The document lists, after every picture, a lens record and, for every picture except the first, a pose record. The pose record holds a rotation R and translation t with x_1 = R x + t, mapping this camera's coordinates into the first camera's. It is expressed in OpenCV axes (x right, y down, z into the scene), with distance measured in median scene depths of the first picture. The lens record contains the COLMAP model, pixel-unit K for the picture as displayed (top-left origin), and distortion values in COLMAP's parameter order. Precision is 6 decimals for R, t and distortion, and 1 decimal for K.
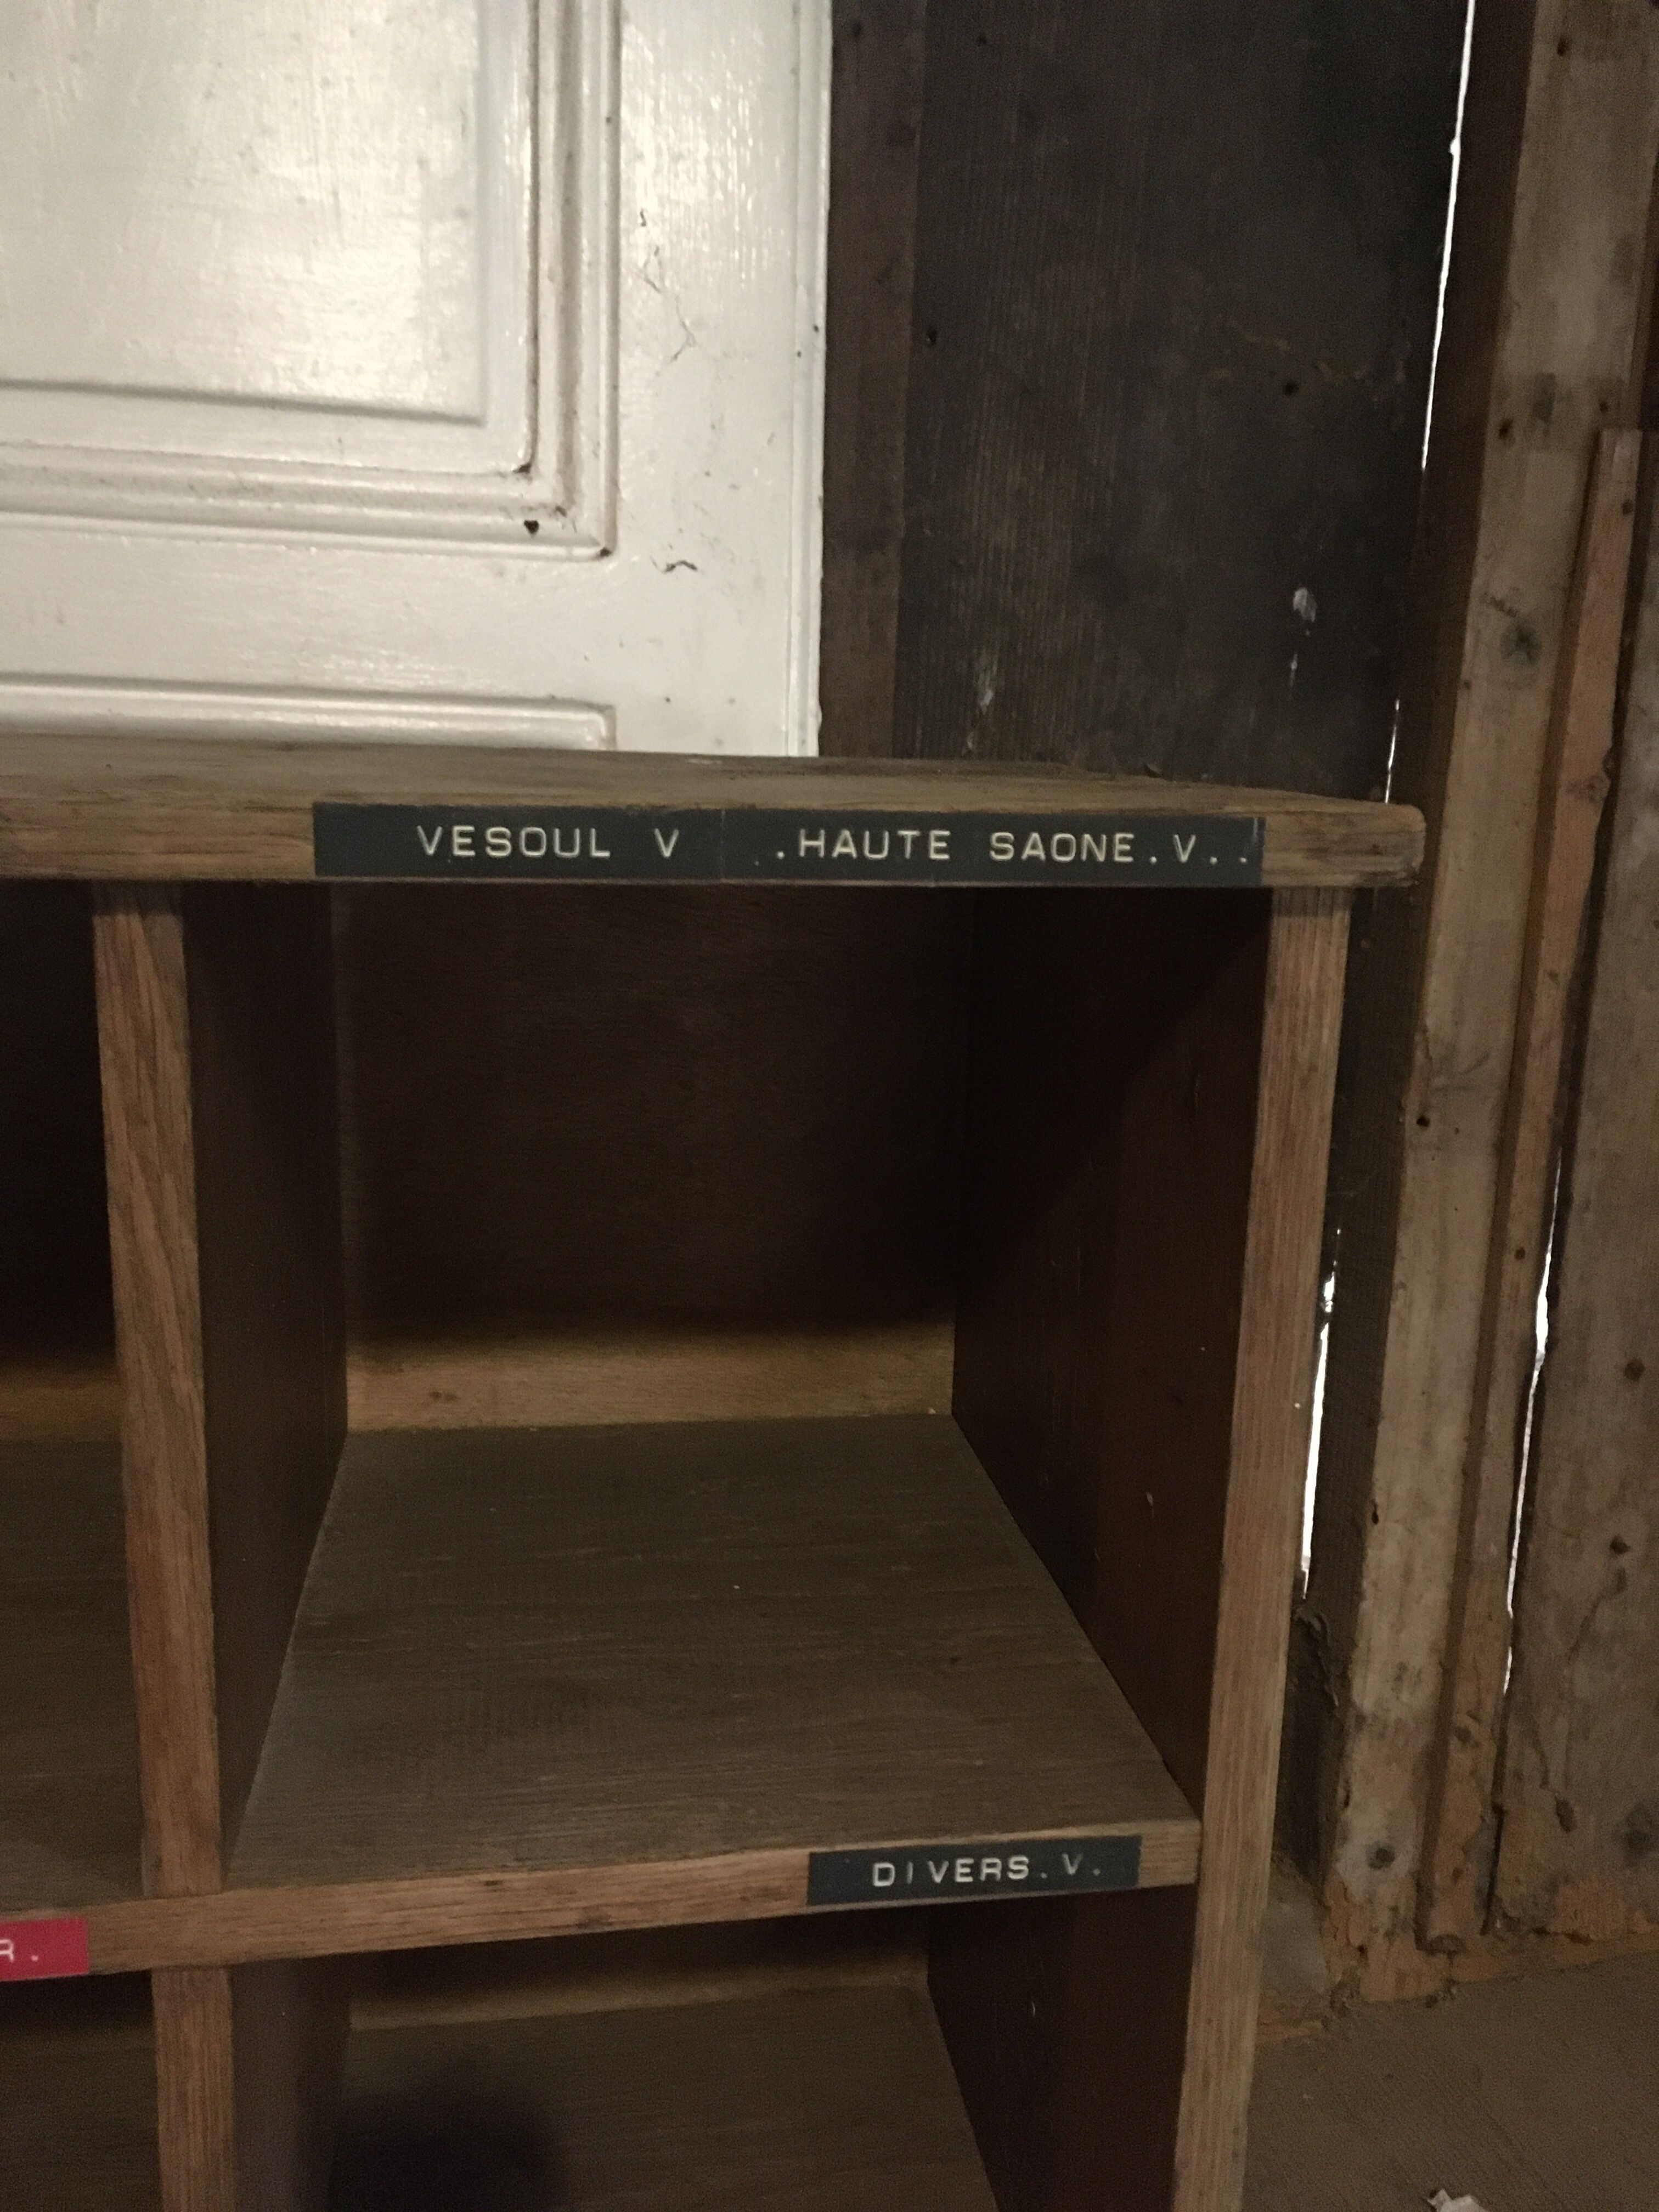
lens RADIAL K [[1865.5, 0, 829.5], [0, 1865.5, 1106.0], [0, 0, 1]] dist [0.067742, -0.086051]
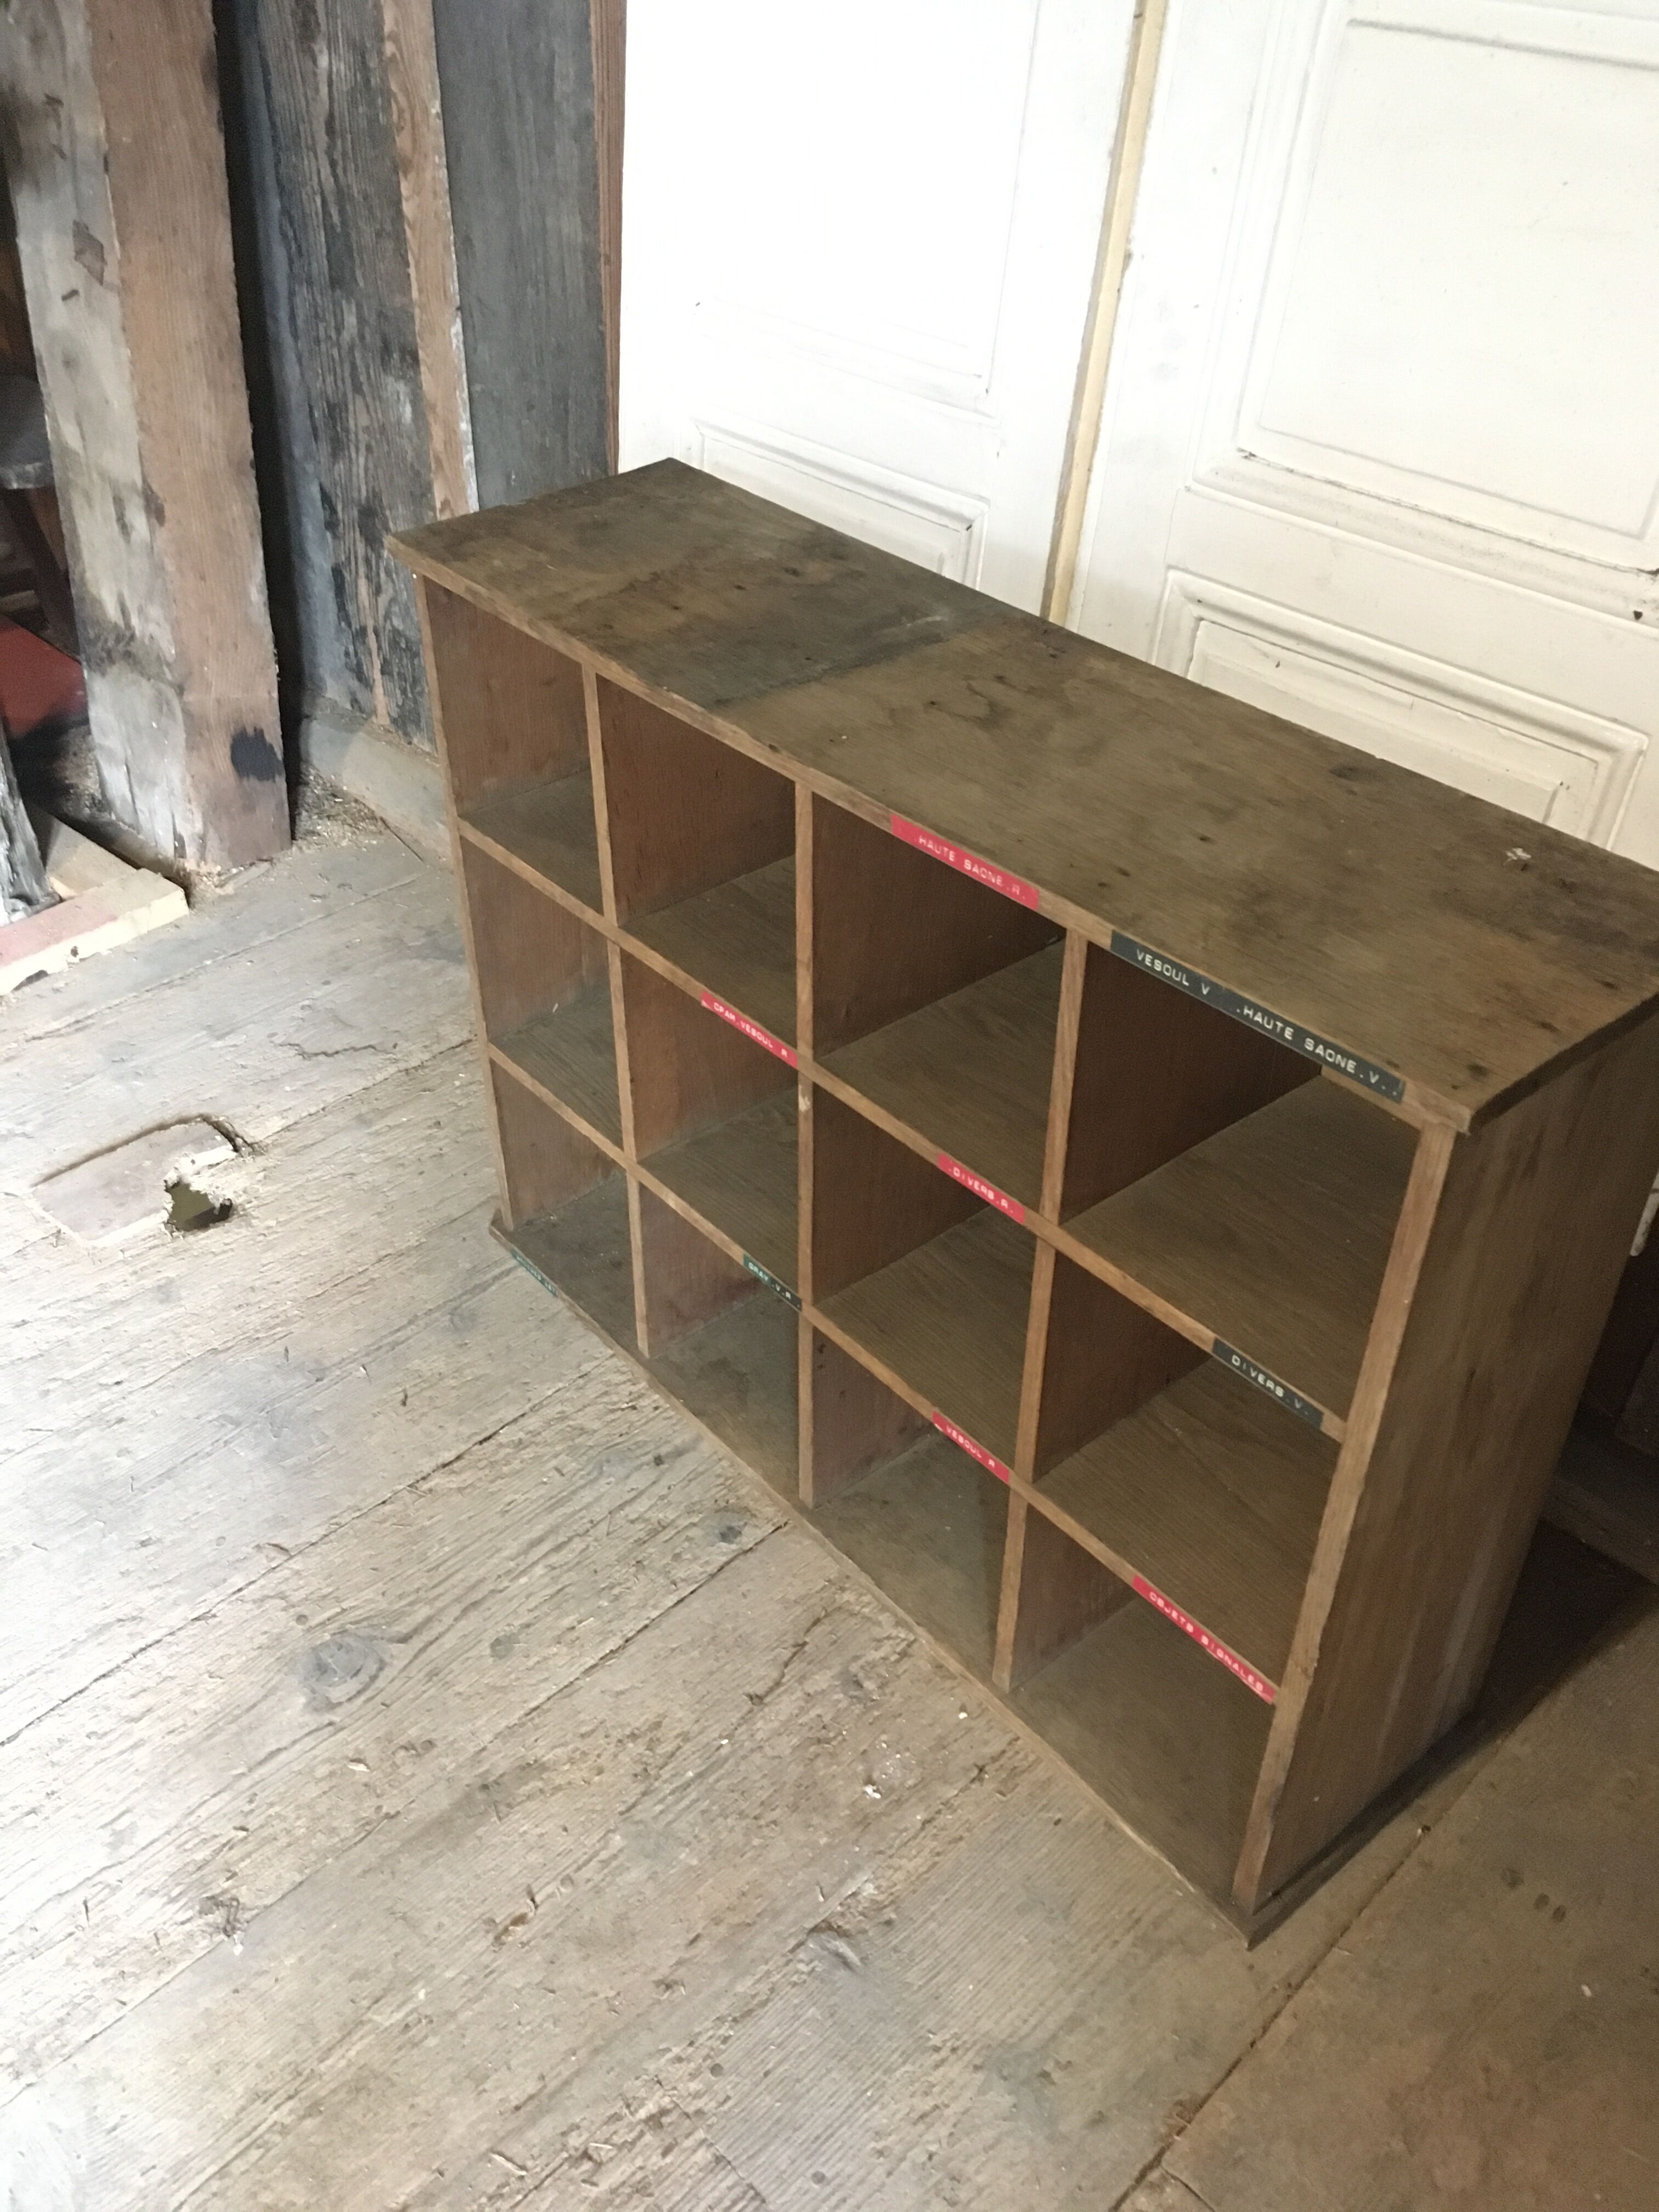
lens RADIAL K [[1865.5, 0, 829.5], [0, 1865.5, 1106.0], [0, 0, 1]] dist [0.067742, -0.086051]
pose [[0.521946, 0.487603, -0.699868, 0.778590], [-0.176035, 0.864413, 0.470959, -0.569543], [0.834616, -0.122614, 0.537012, -0.448552]]
